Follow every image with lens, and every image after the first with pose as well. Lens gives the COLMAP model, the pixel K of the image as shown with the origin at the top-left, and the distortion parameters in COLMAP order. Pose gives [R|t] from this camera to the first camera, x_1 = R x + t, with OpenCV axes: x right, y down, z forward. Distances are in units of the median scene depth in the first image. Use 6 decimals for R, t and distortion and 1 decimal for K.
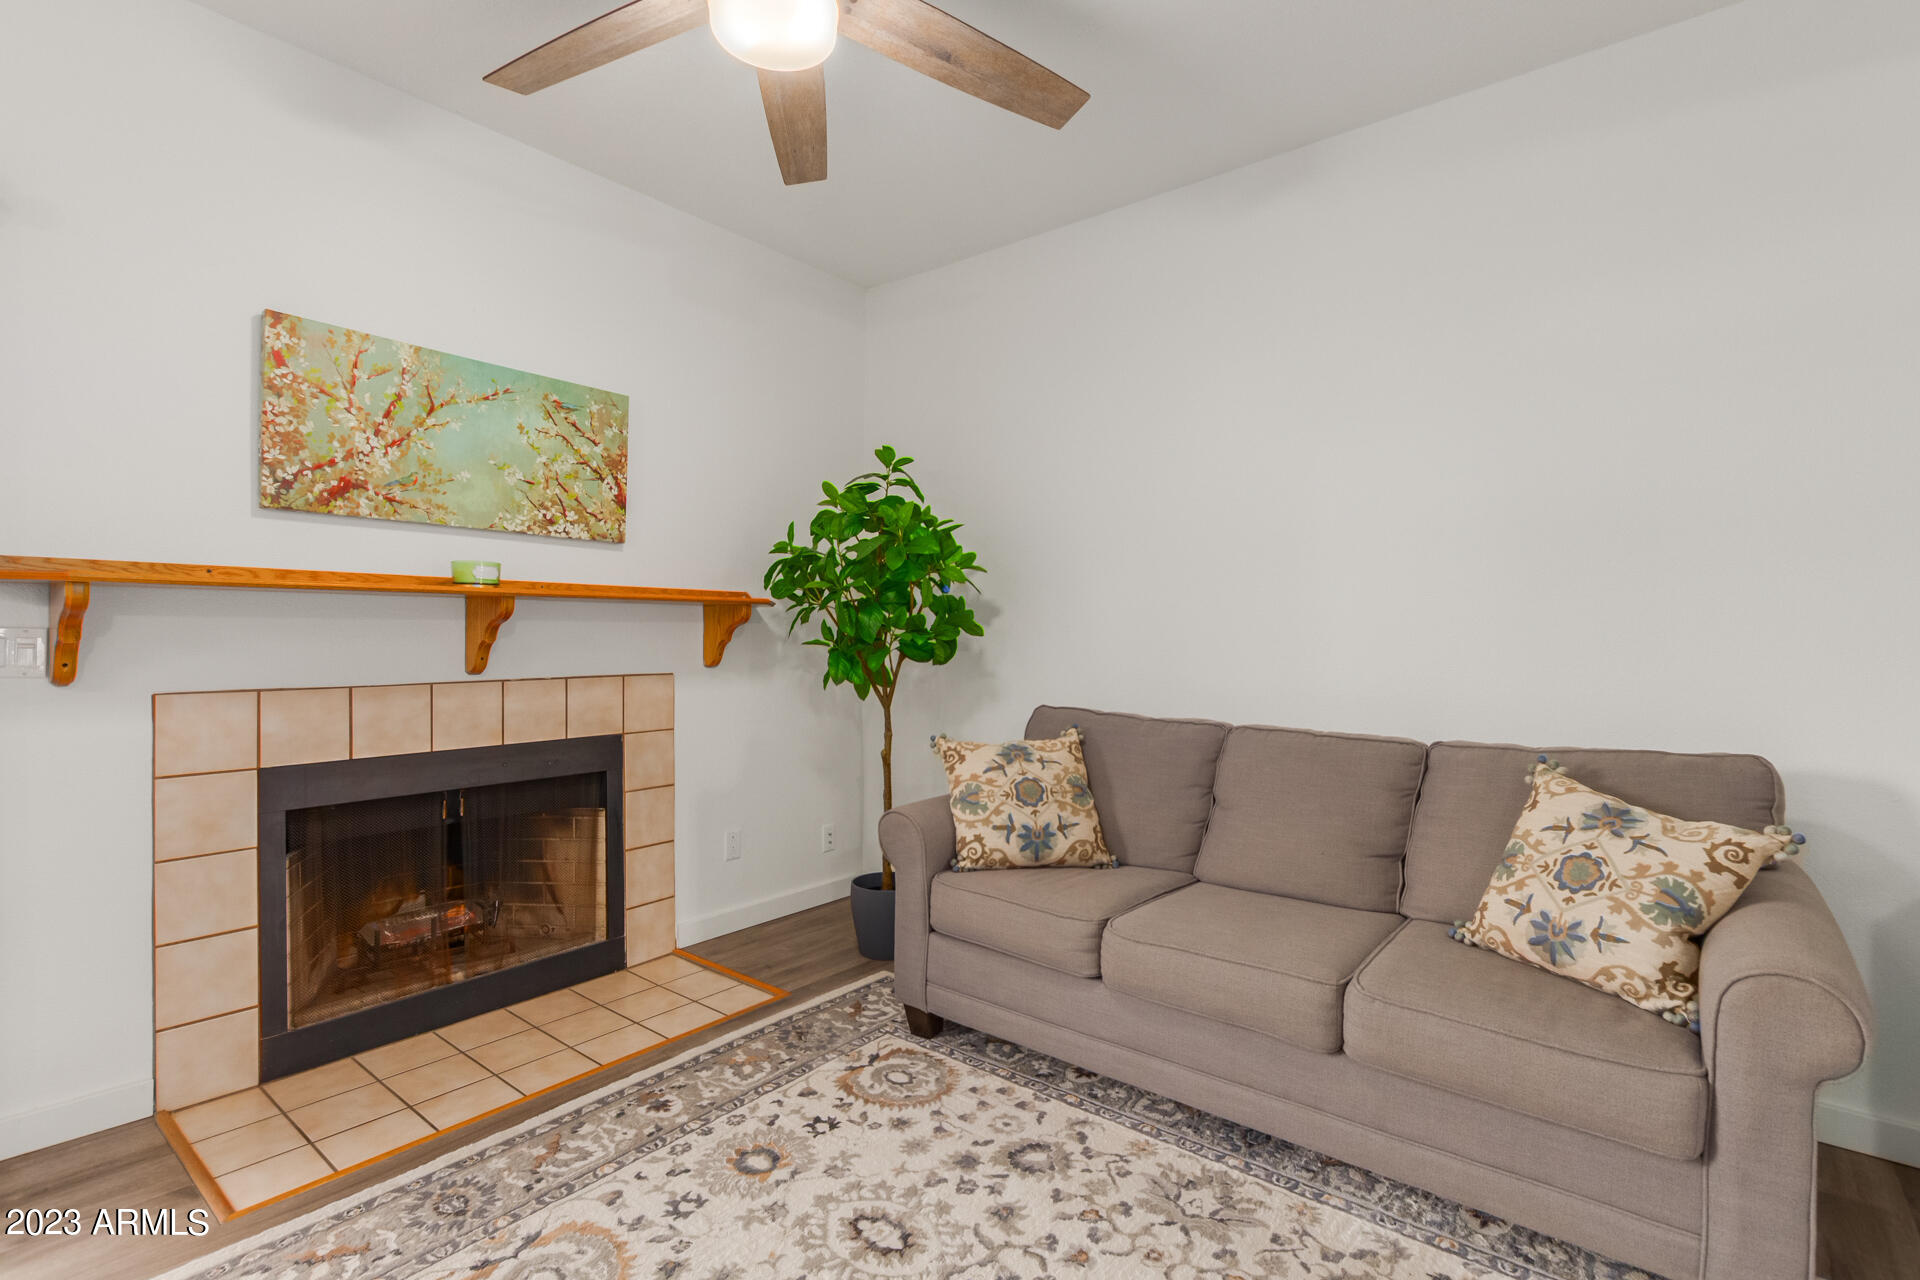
lens RADIAL K [[888.6, 0, 963.5], [0, 888.6, 641.6], [0, 0, 1]] dist [0.010351, -0.004526]
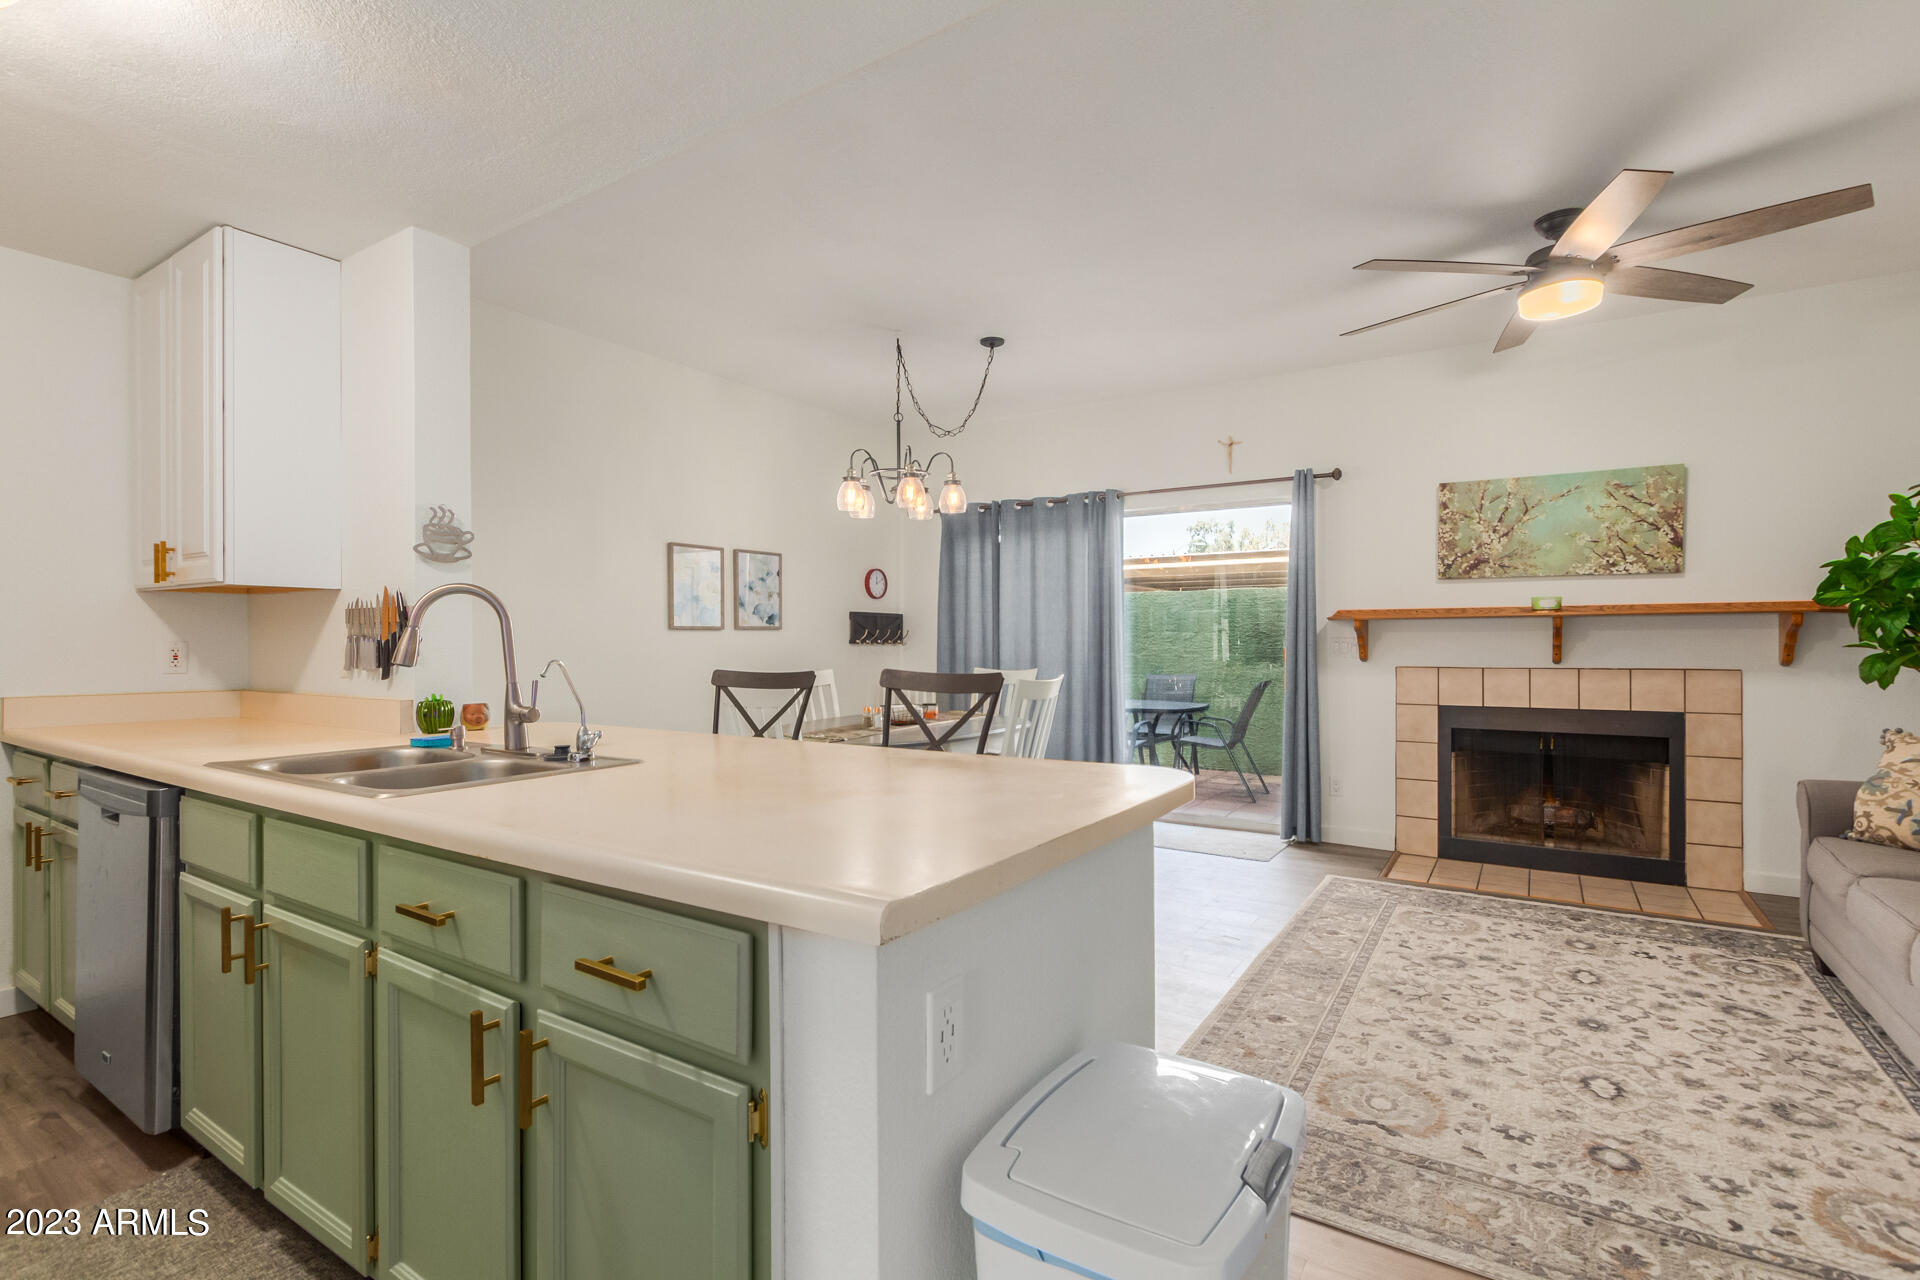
lens RADIAL K [[888.6, 0, 958.0], [0, 888.6, 642.7], [0, 0, 1]] dist [0.010351, -0.004526]
pose [[0.095978, -0.003032, -0.995379, 1.059720], [-0.004093, 0.999986, -0.003441, 0.008105], [0.995375, 0.004405, 0.095964, -0.281253]]
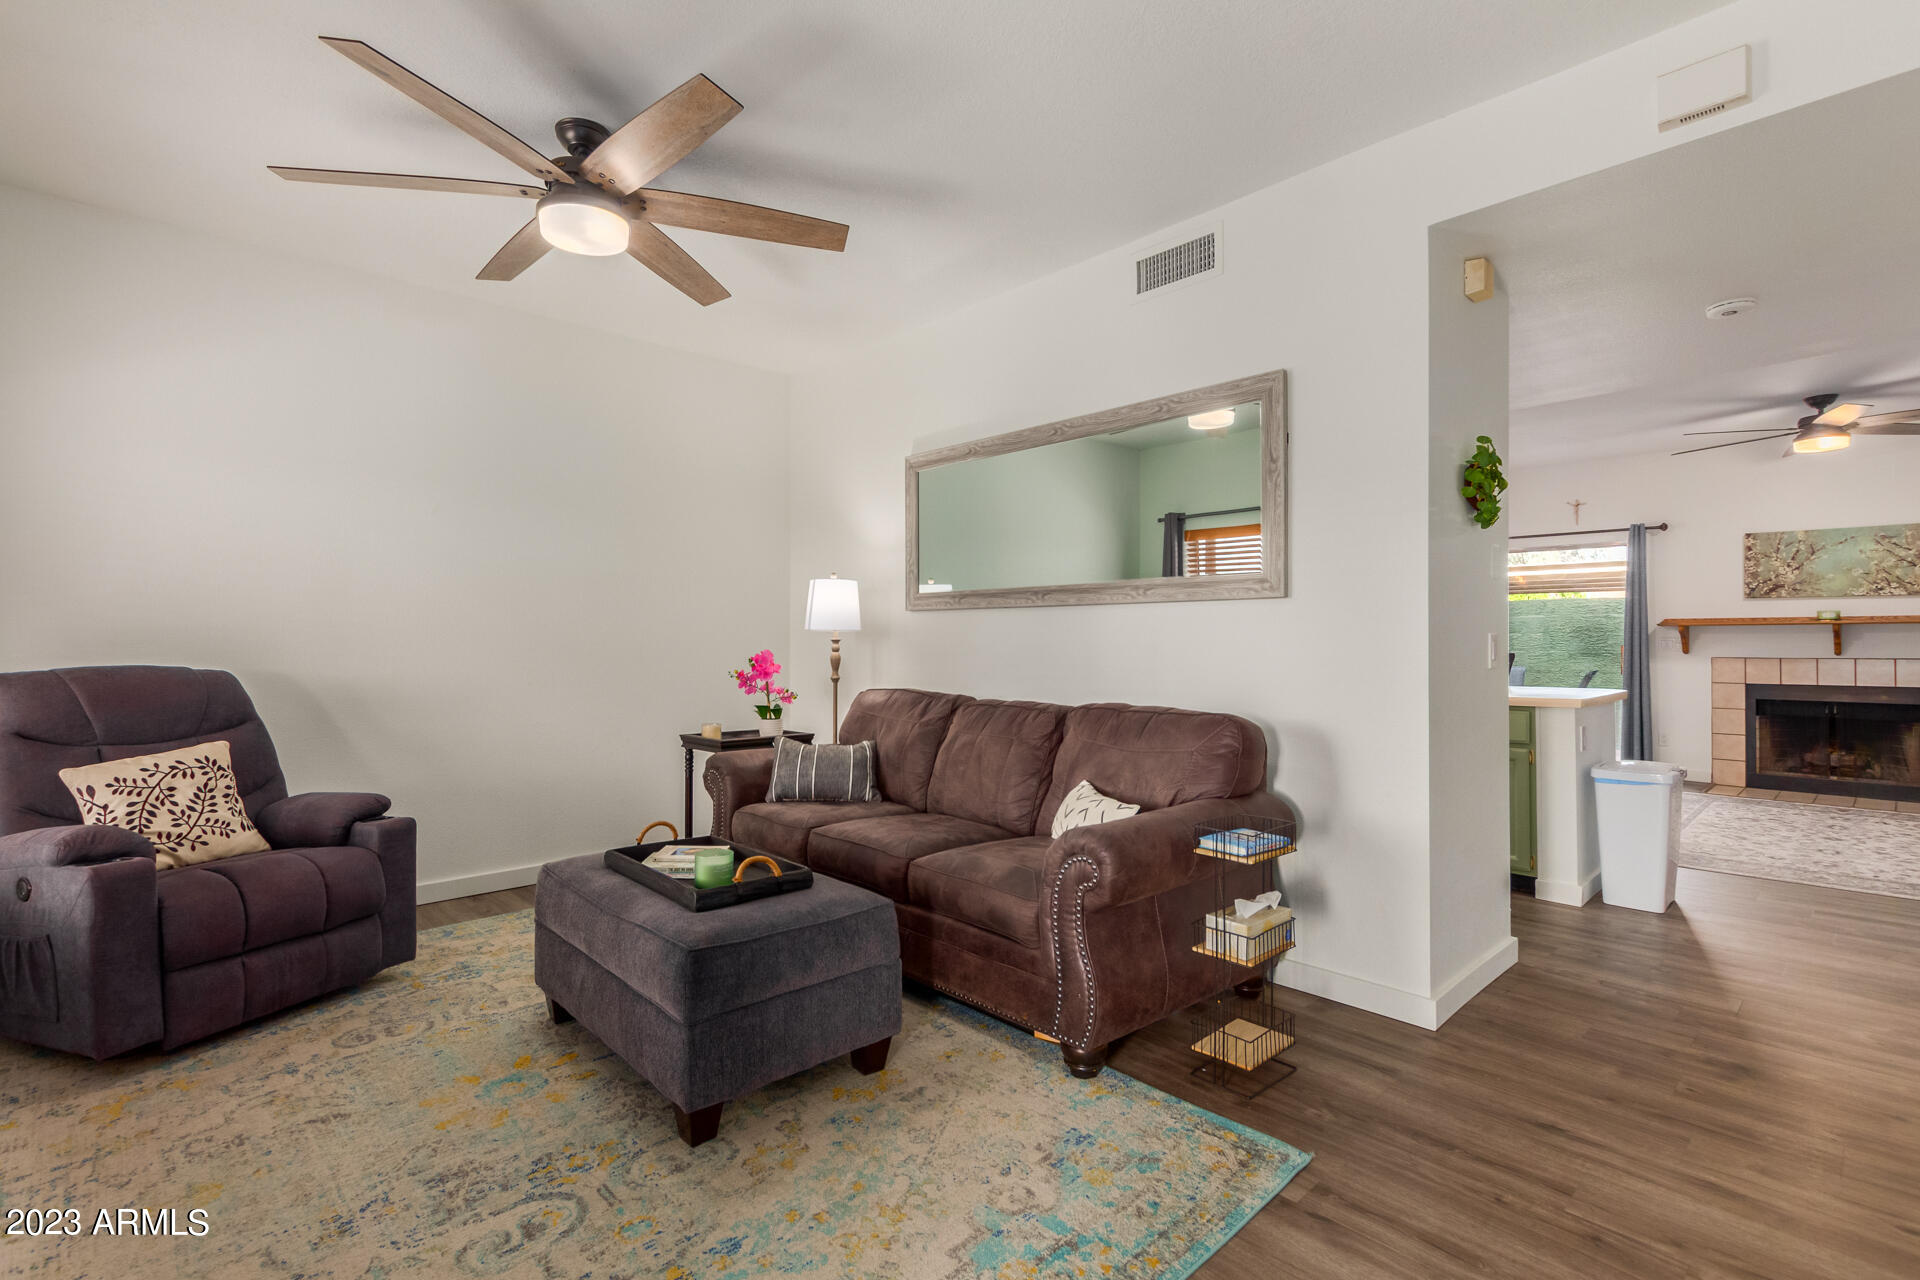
lens RADIAL K [[888.6, 0, 968.0], [0, 888.6, 632.5], [0, 0, 1]] dist [0.010351, -0.004526]
pose [[-0.140074, -0.011792, -0.990071, 2.382430], [-0.005670, 0.999922, -0.011107, 0.015285], [0.990125, 0.004058, -0.140130, -1.100510]]
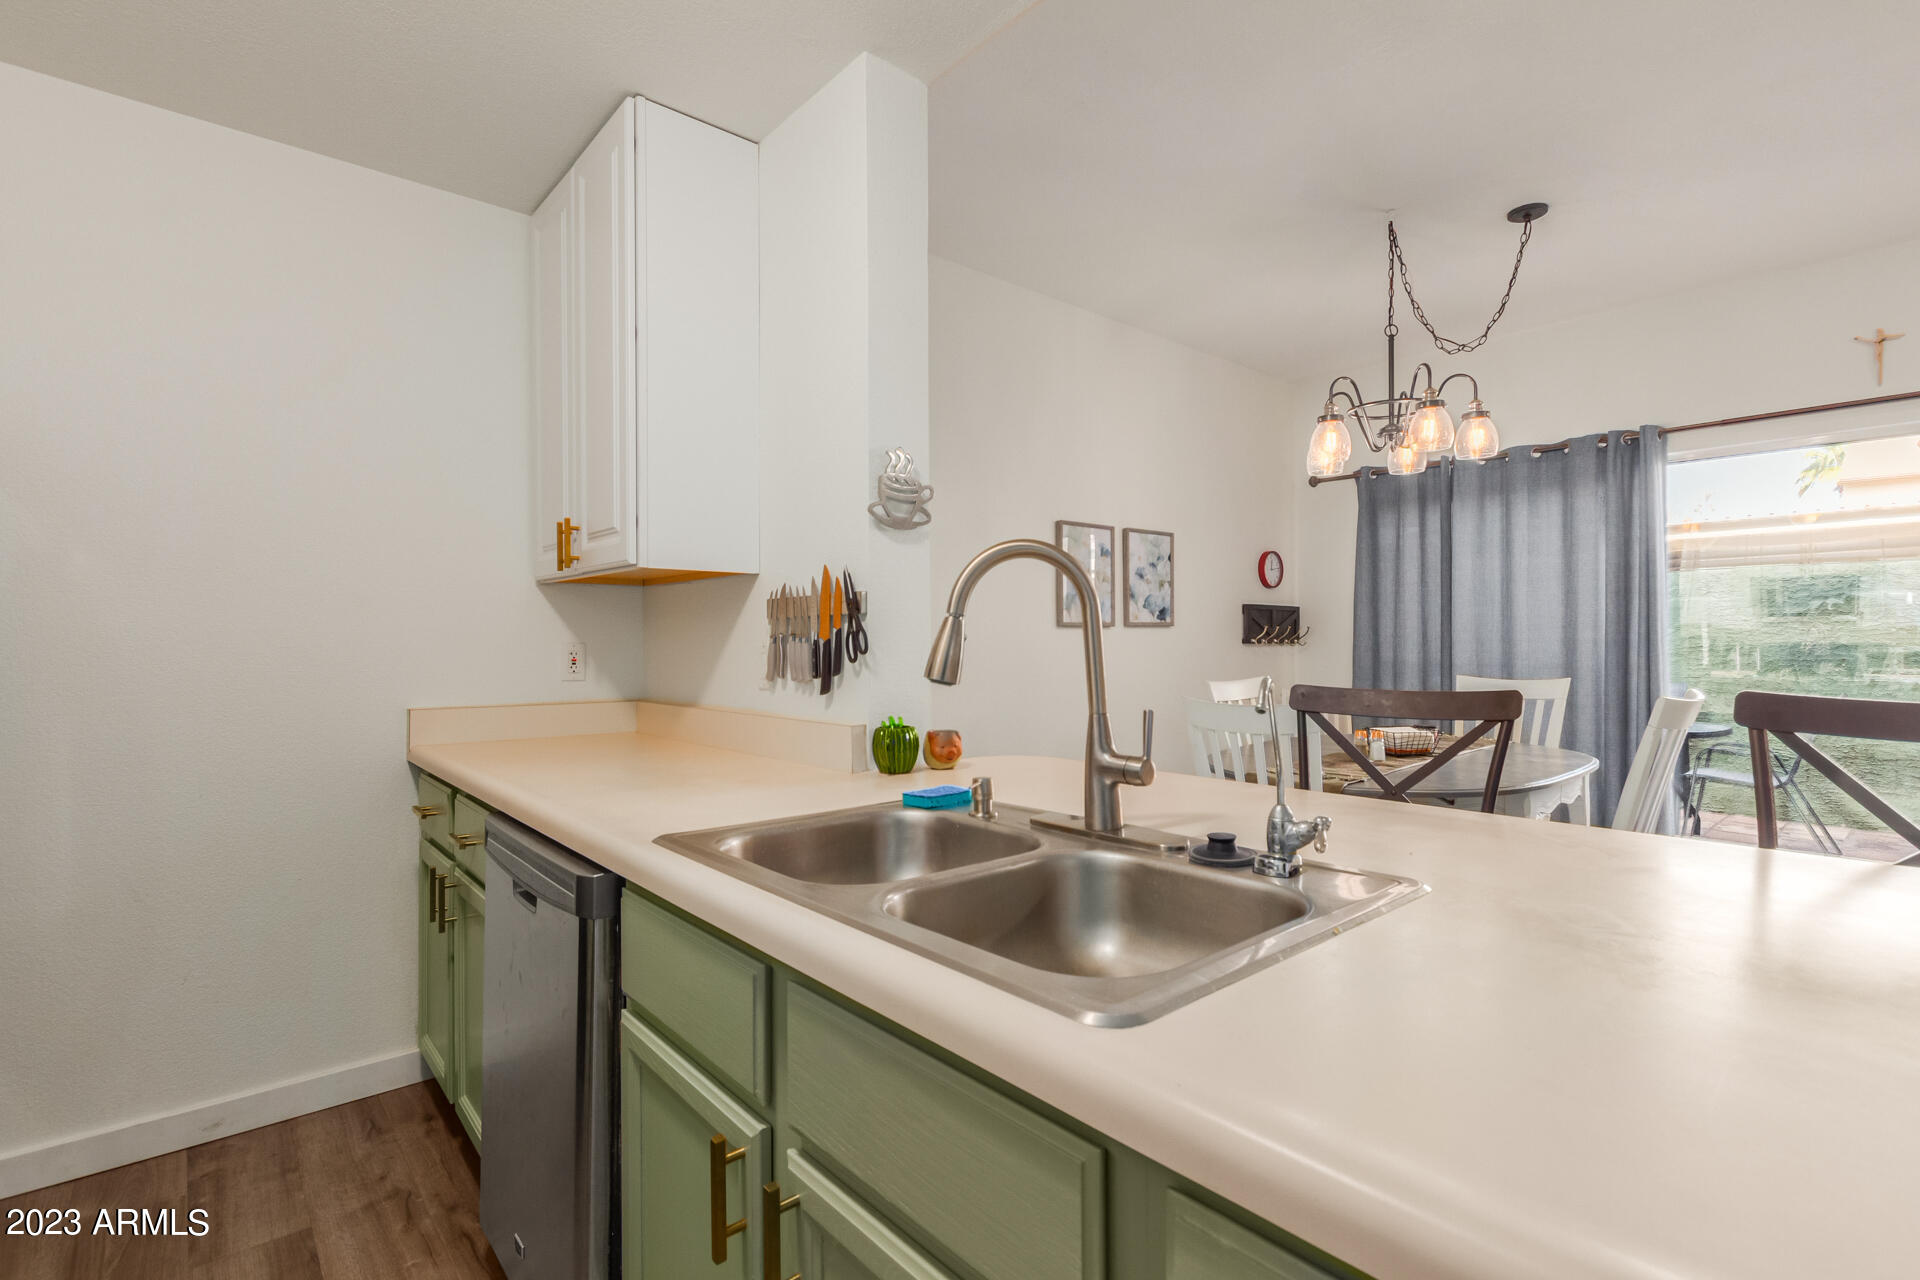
lens RADIAL K [[888.6, 0, 953.8], [0, 888.6, 641.9], [0, 0, 1]] dist [0.010351, -0.004526]
pose [[-0.184746, -0.003800, -0.982779, 0.664741], [-0.002374, 0.999991, -0.003421, 0.007807], [0.982783, 0.001701, -0.184753, -0.612222]]
